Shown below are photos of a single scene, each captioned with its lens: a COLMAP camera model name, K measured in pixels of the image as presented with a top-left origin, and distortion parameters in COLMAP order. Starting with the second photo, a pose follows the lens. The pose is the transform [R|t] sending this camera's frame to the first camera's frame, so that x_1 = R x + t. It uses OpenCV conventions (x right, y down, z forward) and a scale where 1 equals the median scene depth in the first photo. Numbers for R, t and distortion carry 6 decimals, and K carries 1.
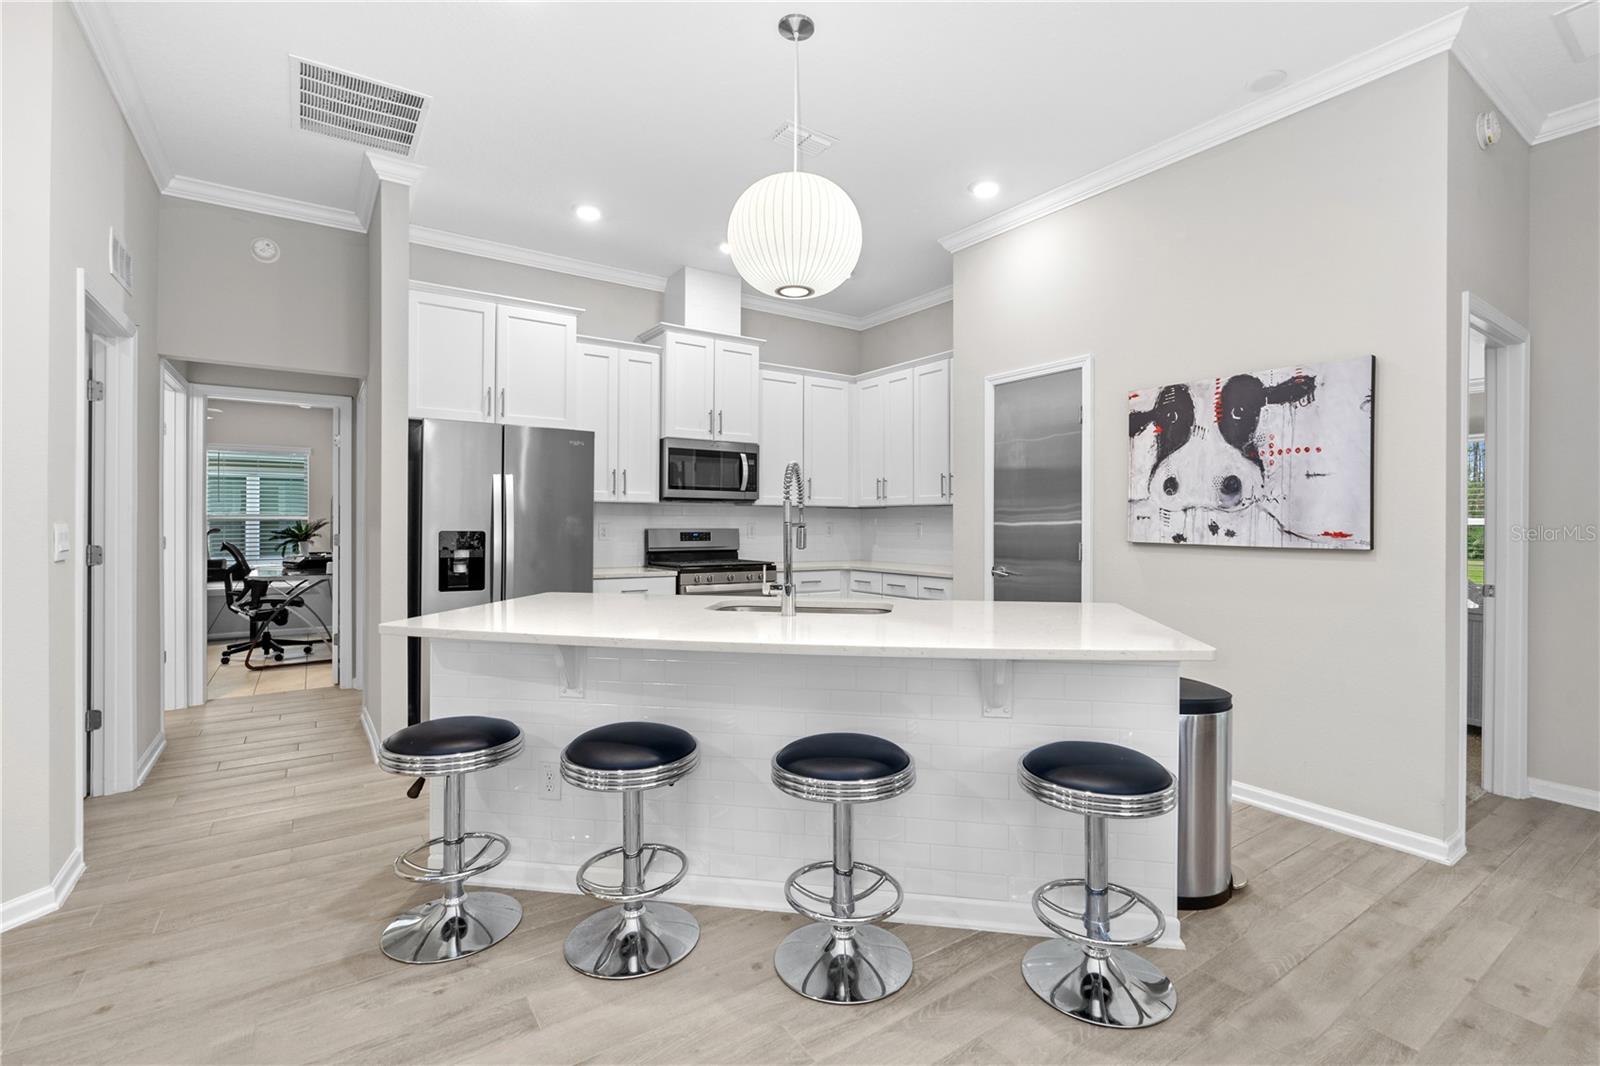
lens RADIAL K [[723.9, 0, 811.3], [0, 723.9, 525.1], [0, 0, 1]] dist [-0.005453, 0.000307]
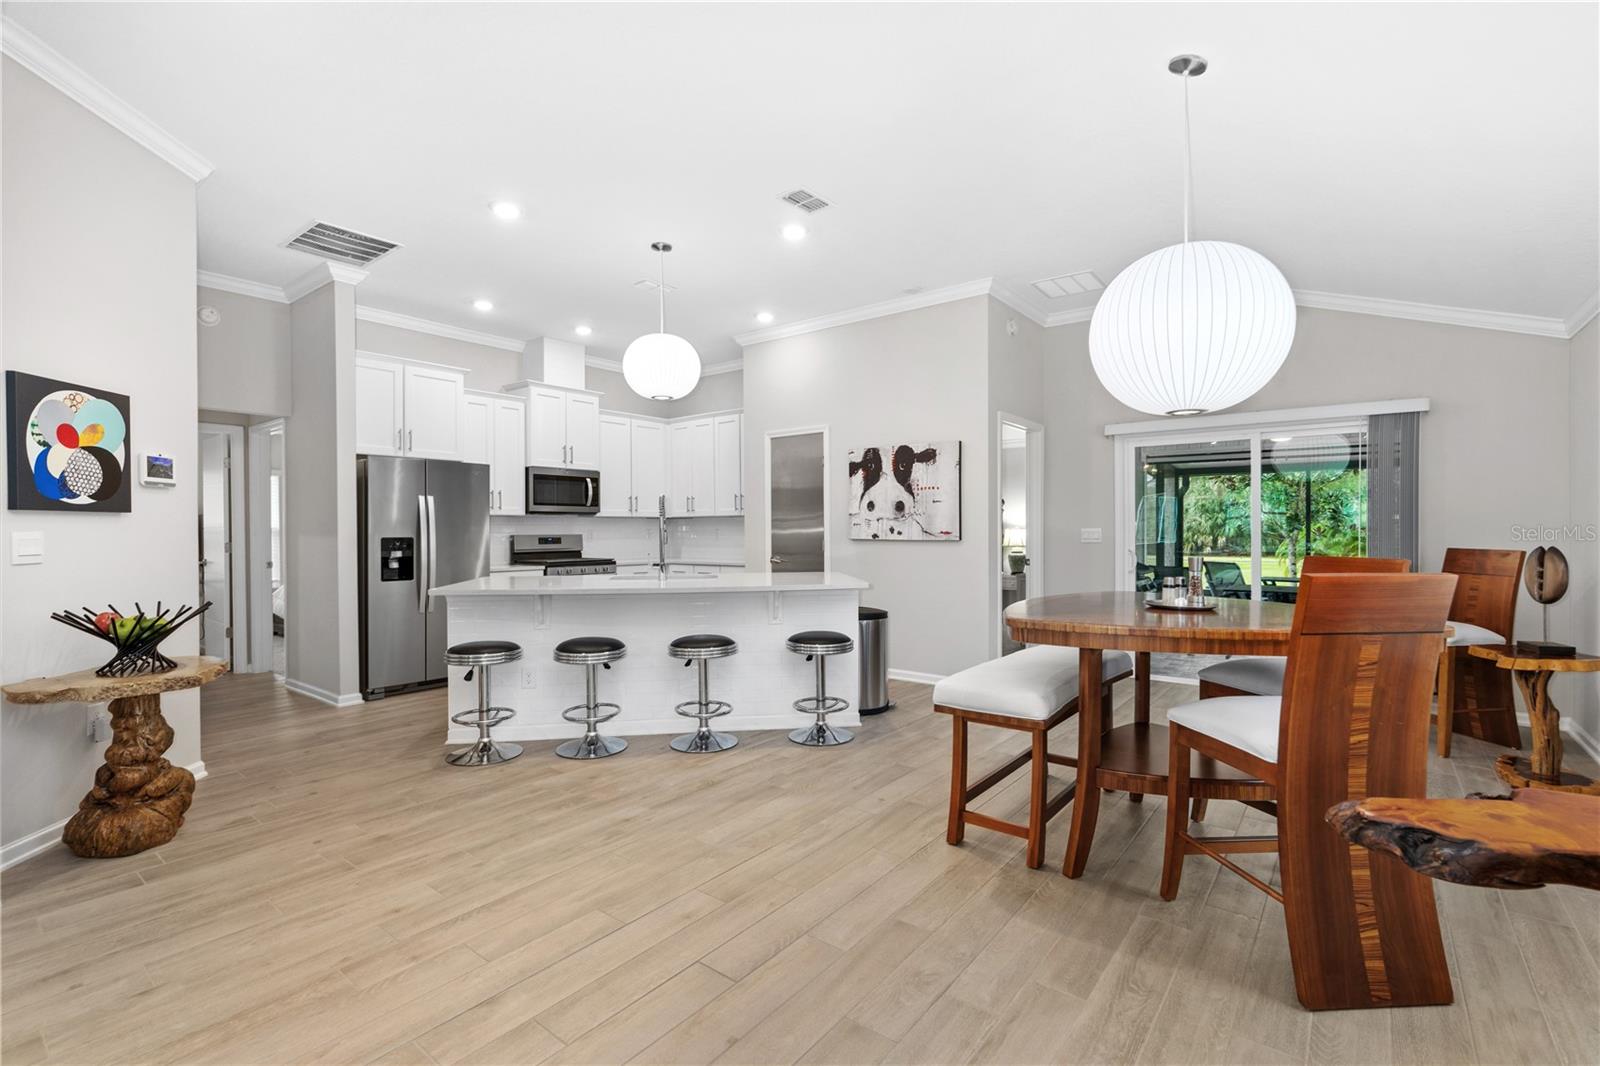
lens RADIAL K [[723.9, 0, 805.8], [0, 723.9, 530.7], [0, 0, 1]] dist [-0.005453, 0.000307]
pose [[0.955751, -0.009294, 0.294031, -0.142562], [0.009693, 0.999953, 0.000101, 0.002851], [-0.294018, 0.002754, 0.955796, -0.536960]]
